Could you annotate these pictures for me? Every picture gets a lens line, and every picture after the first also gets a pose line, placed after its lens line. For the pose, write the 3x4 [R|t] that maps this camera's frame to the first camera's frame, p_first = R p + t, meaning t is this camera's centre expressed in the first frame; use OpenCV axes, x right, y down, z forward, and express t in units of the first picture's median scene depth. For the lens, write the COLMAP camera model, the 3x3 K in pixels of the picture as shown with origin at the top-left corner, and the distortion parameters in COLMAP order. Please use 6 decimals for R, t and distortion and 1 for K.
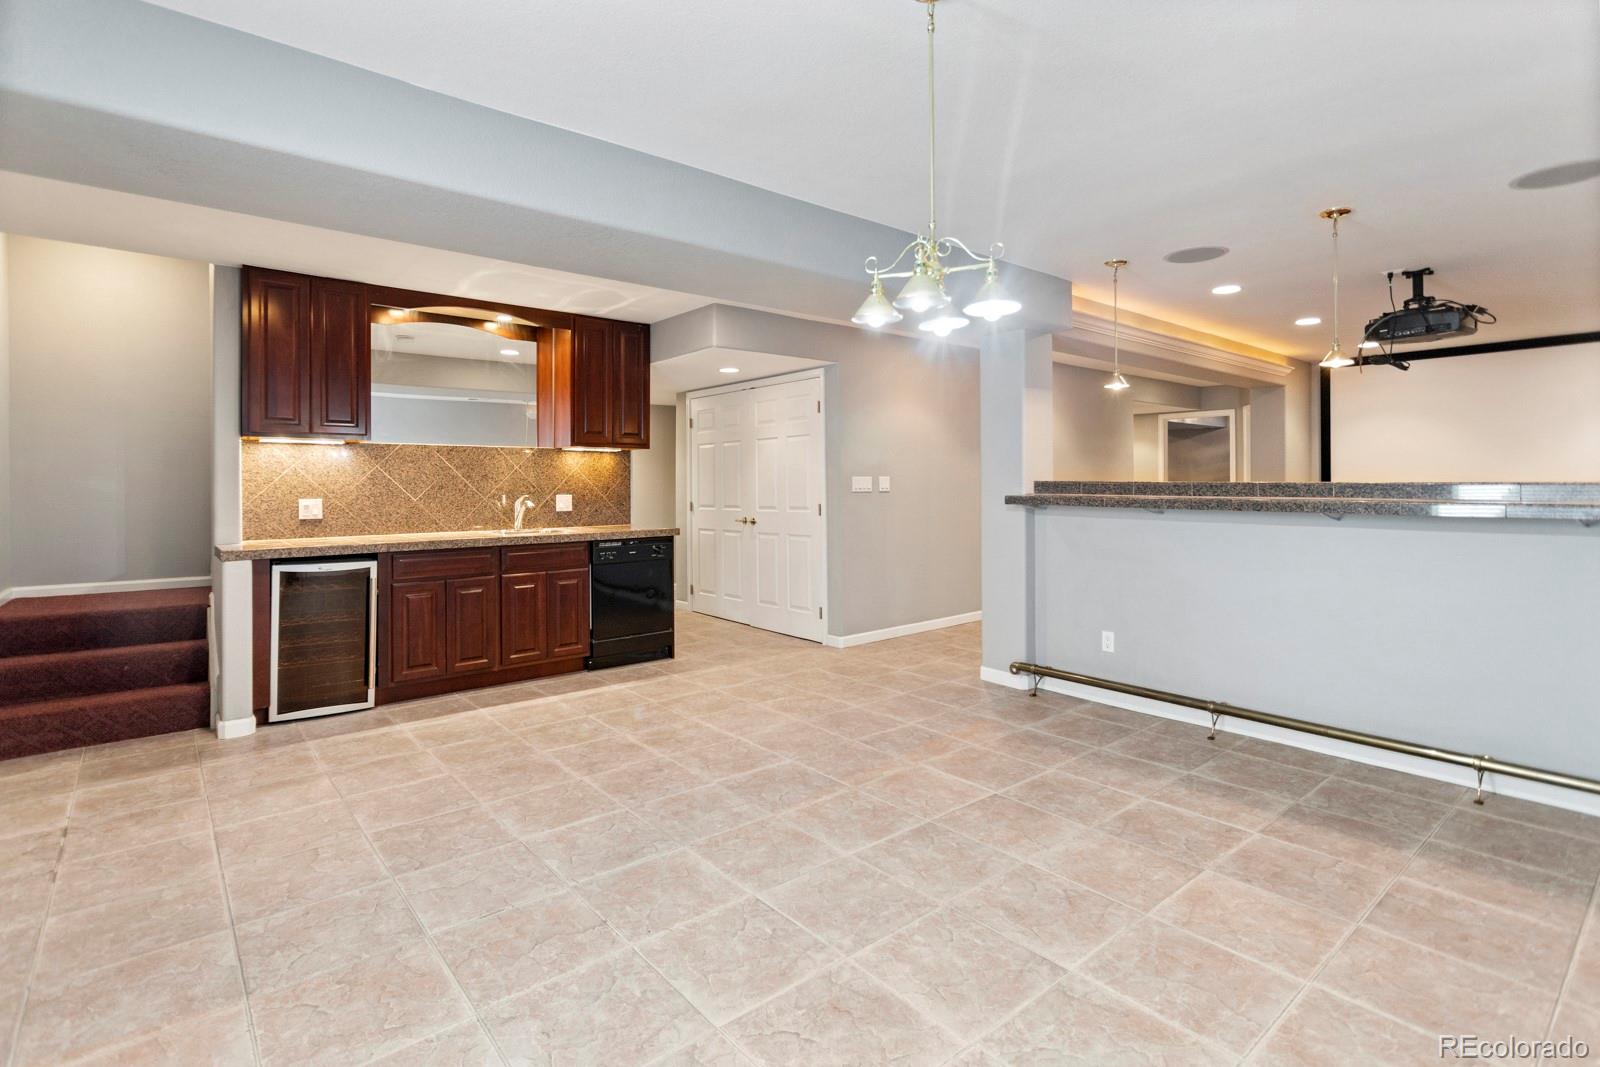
lens RADIAL K [[755.5, 0, 796.6], [0, 755.5, 483.6], [0, 0, 1]] dist [0.000902, 0.000411]
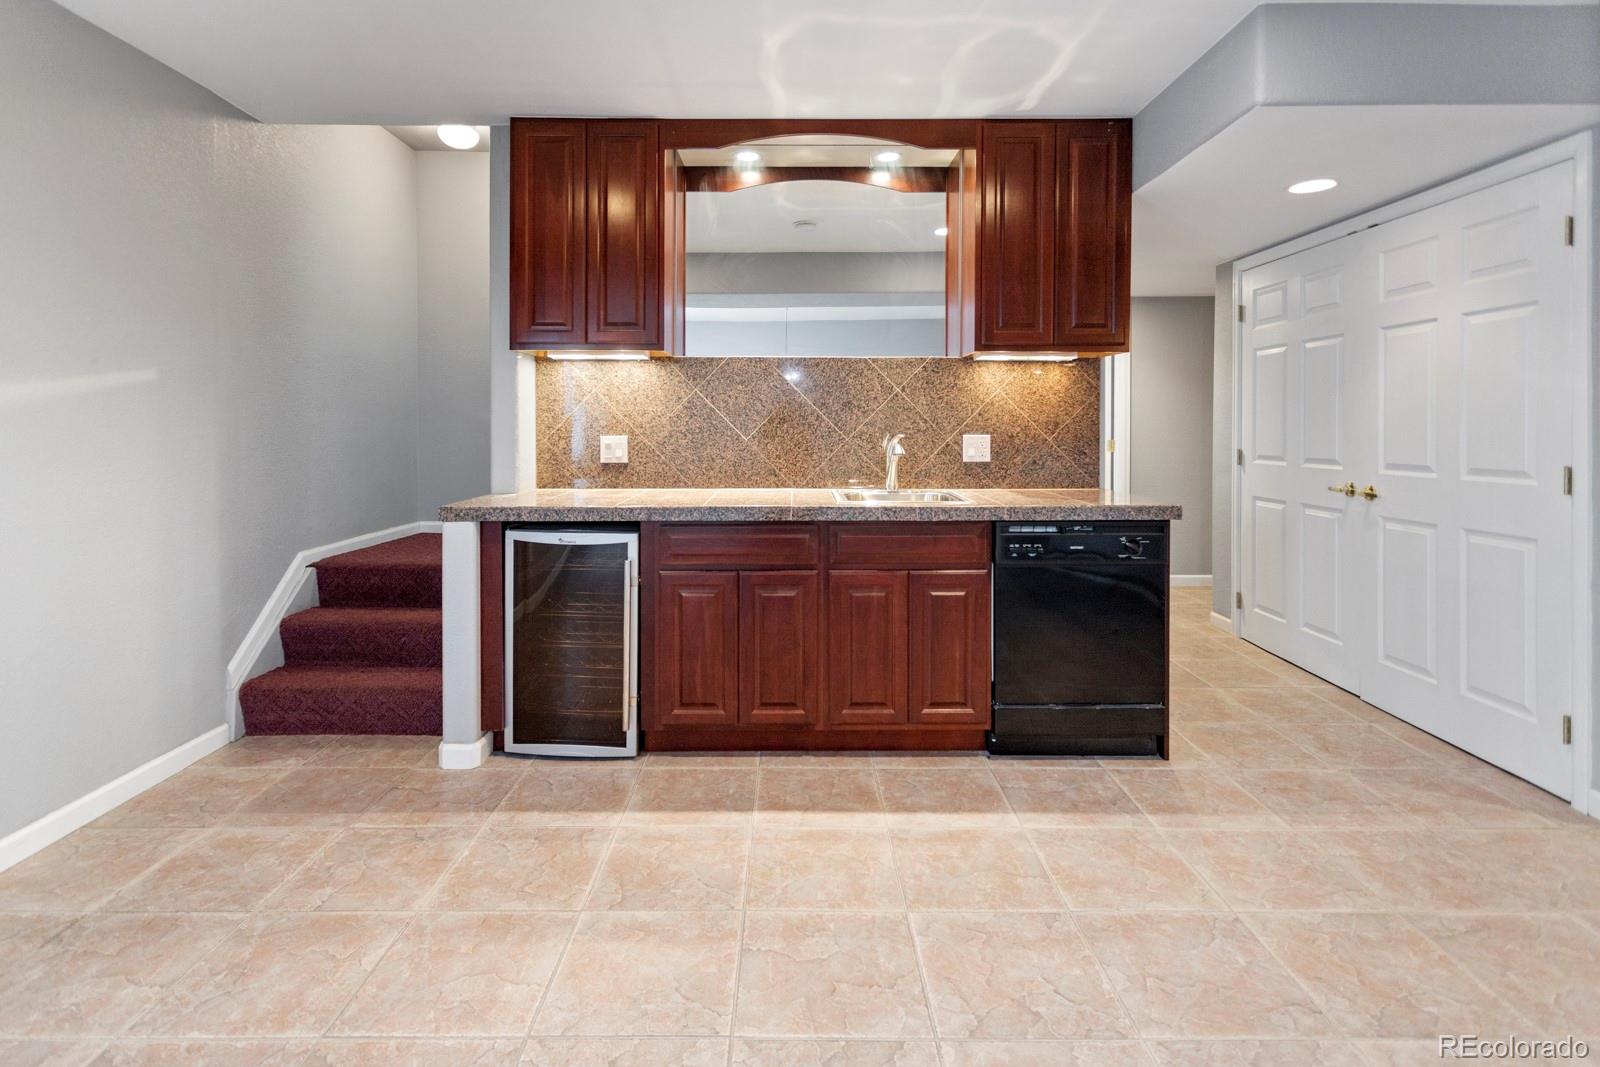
lens RADIAL K [[781.7, 0, 792.5], [0, 781.7, 429.2], [0, 0, 1]] dist [0.001213, 0.000547]
pose [[0.761289, 0.011966, -0.648302, -0.020220], [-0.004073, 0.999898, 0.013672, 0.003214], [0.648400, -0.007768, 0.761261, 0.535509]]
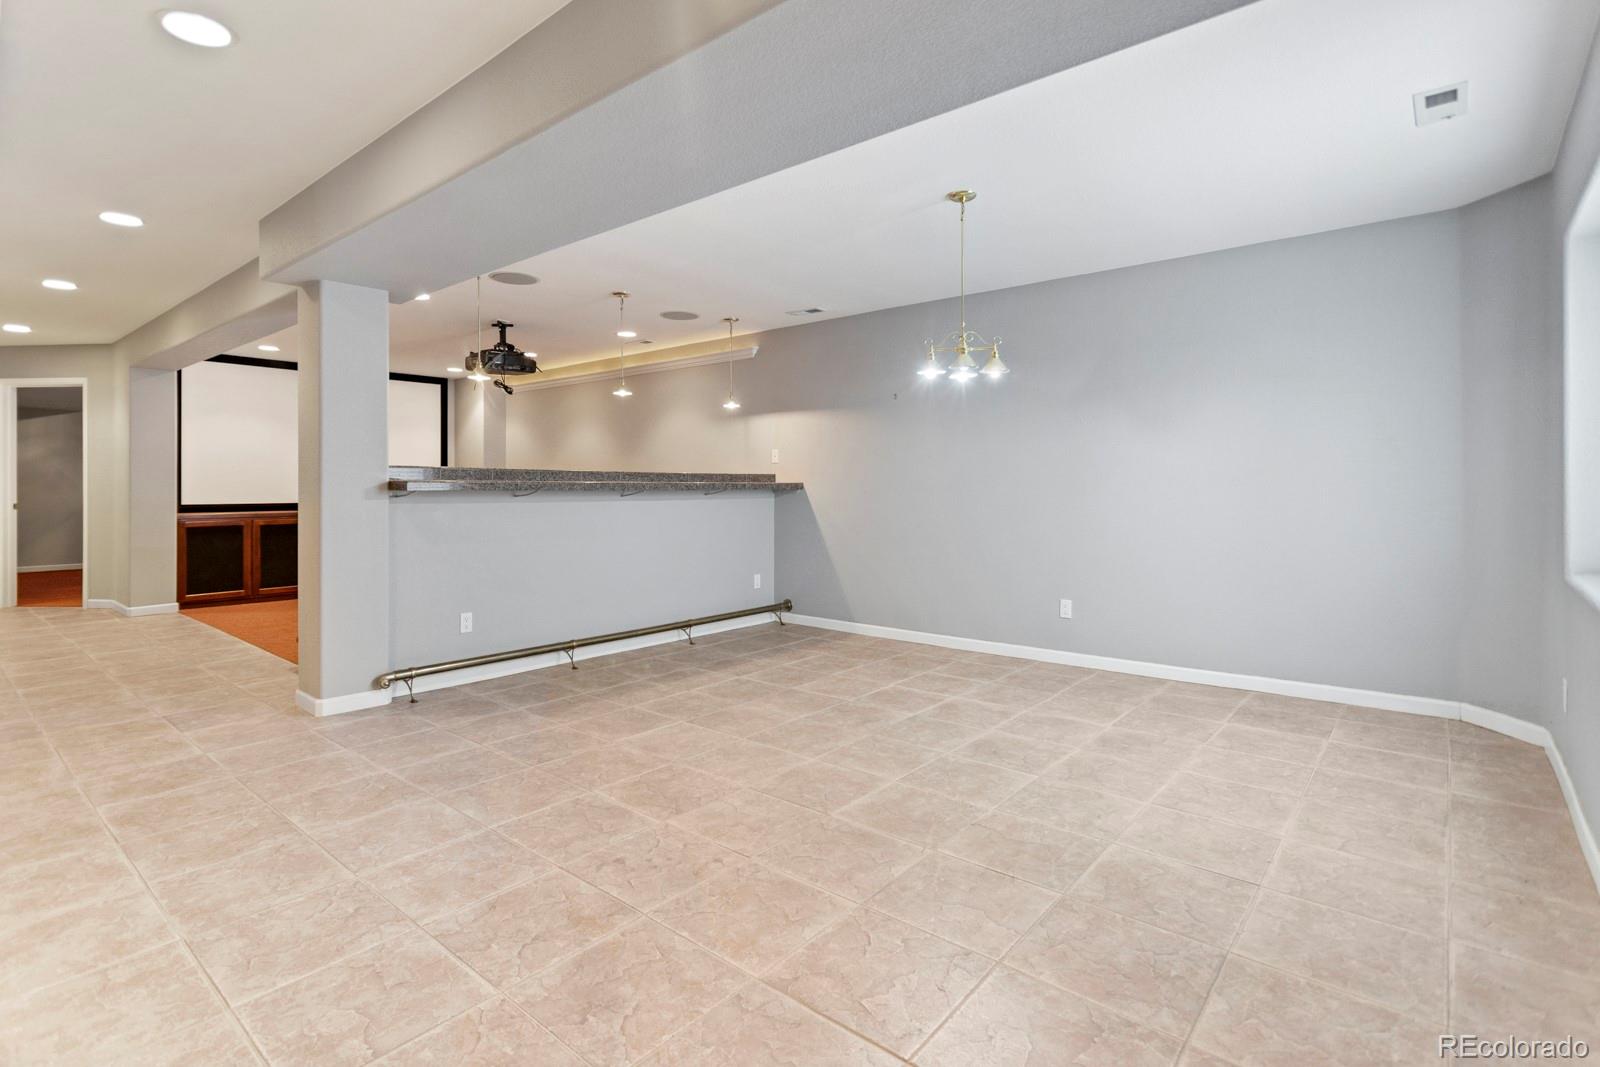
lens RADIAL K [[755.5, 0, 796.6], [0, 755.5, 483.6], [0, 0, 1]] dist [0.000902, 0.000411]
pose [[-0.149196, 0.006835, 0.988784, -0.658338], [0.002650, 0.999975, -0.006512, 0.026824], [-0.988804, 0.001649, -0.149211, 0.690015]]
